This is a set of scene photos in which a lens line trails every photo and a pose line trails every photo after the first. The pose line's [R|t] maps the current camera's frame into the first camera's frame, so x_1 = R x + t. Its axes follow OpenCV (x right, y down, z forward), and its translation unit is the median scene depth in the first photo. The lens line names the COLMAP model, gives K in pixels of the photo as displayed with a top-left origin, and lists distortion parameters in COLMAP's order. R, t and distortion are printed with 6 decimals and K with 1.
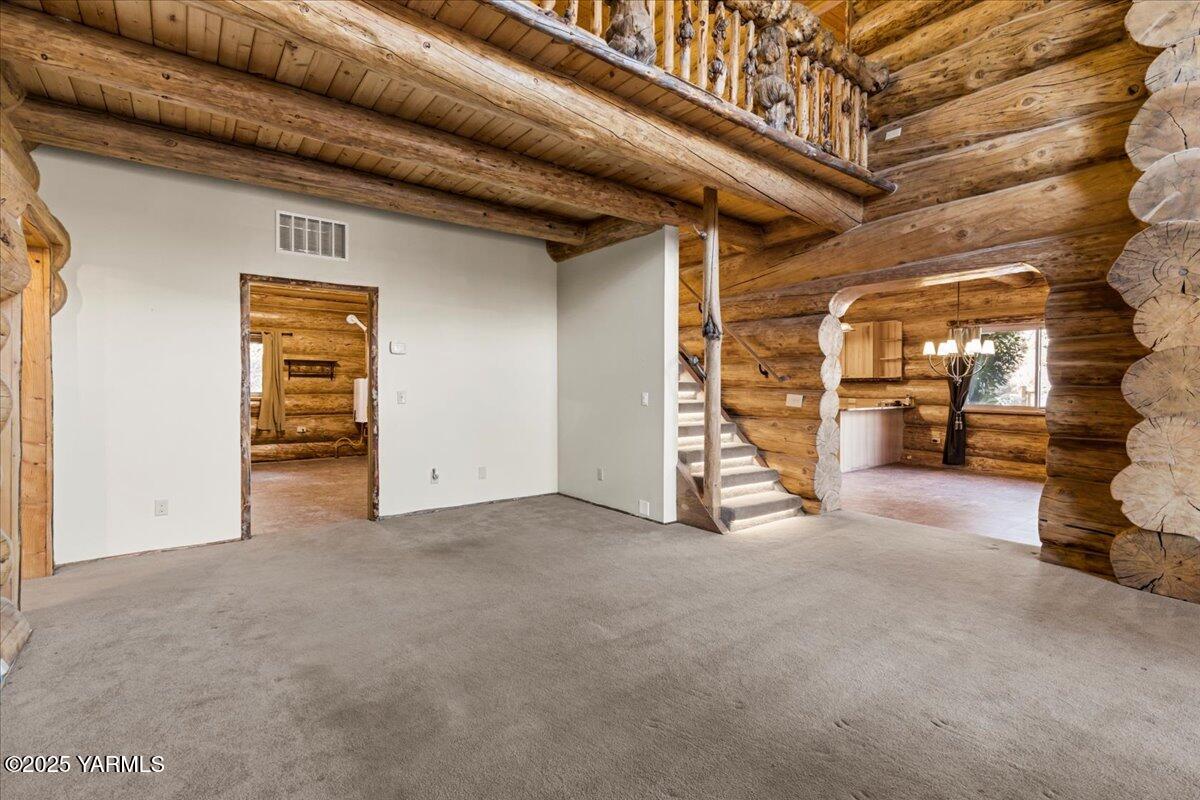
lens RADIAL K [[556.3, 0, 592.3], [0, 556.3, 394.9], [0, 0, 1]] dist [-0.001304, 0.000450]
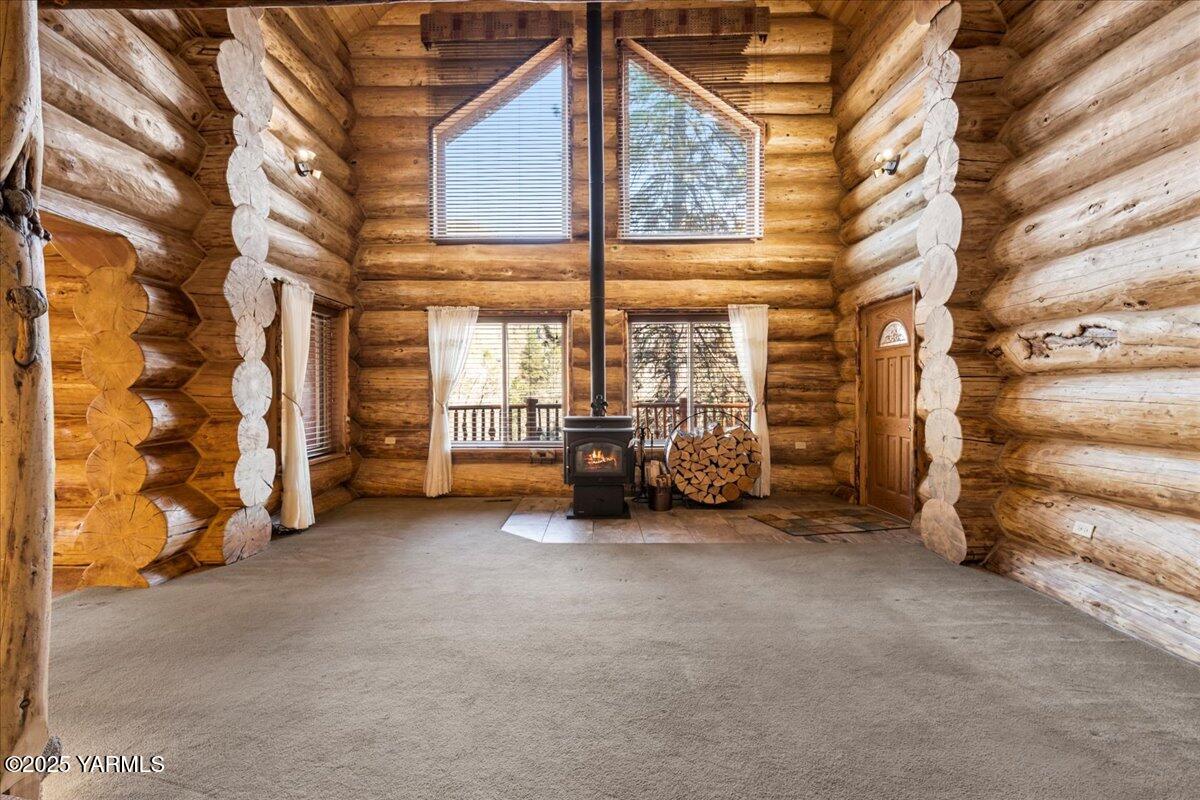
lens RADIAL K [[556.3, 0, 597.6], [0, 556.3, 395.5], [0, 0, 1]] dist [-0.001304, 0.000450]
pose [[-0.814373, -0.003958, 0.580329, -0.322732], [0.004766, 0.999897, 0.013507, -0.014754], [-0.580323, 0.013765, -0.814270, 1.554023]]
